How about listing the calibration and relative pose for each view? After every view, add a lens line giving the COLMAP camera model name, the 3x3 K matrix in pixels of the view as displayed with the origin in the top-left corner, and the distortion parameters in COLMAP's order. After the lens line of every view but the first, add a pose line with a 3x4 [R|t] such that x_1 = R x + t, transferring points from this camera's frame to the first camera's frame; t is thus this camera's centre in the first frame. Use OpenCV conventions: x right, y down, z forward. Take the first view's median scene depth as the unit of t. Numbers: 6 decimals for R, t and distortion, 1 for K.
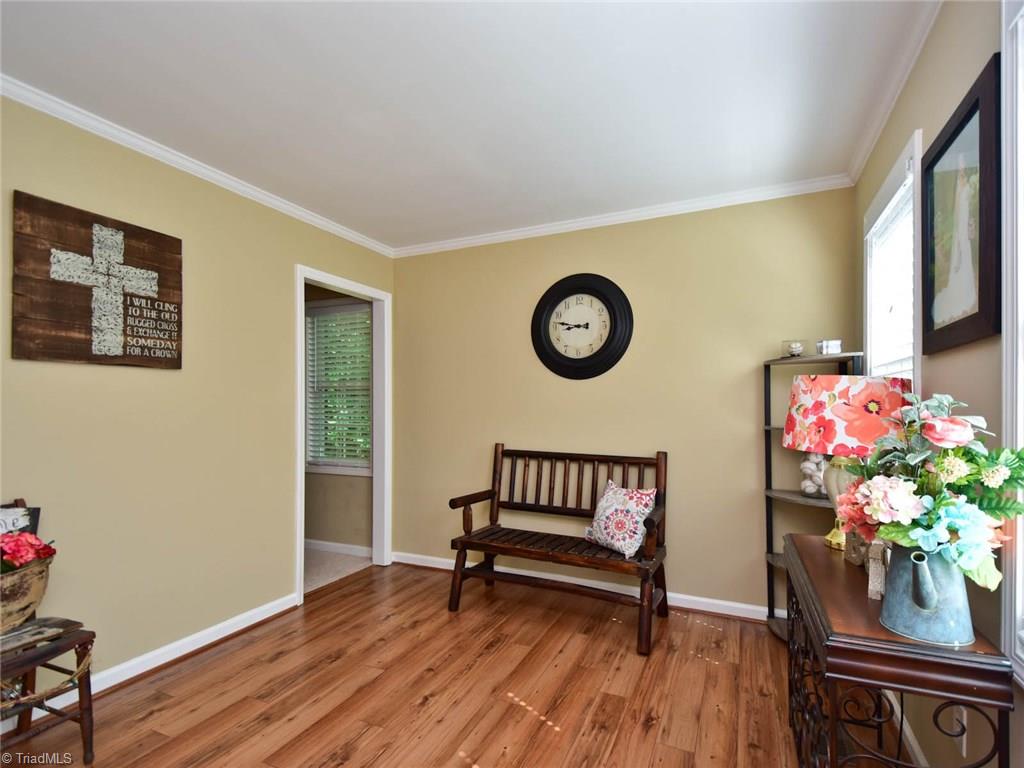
lens RADIAL K [[504.4, 0, 515.5], [0, 504.4, 407.8], [0, 0, 1]] dist [0.026248, -0.000375]
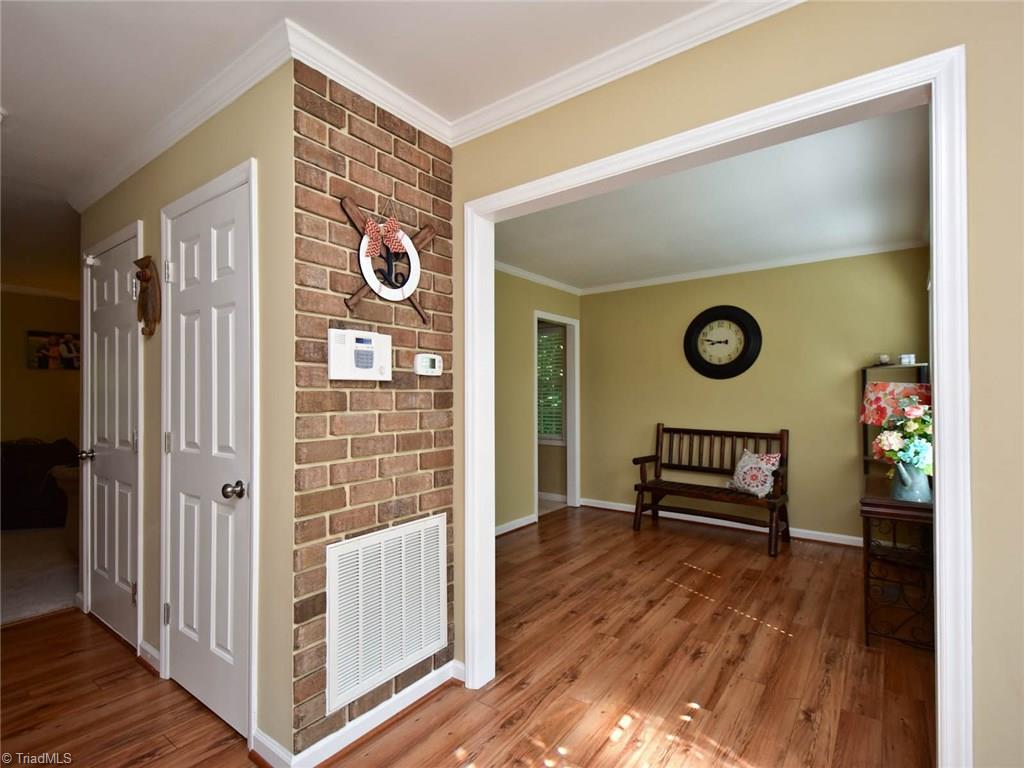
lens RADIAL K [[498.4, 0, 511.1], [0, 498.4, 390.7], [0, 0, 1]] dist [0.017061, -0.001072]
pose [[0.976253, -0.004529, -0.216585, -0.161610], [0.002358, 0.999944, -0.010282, -0.010625], [0.216620, 0.009528, 0.976210, -0.564153]]
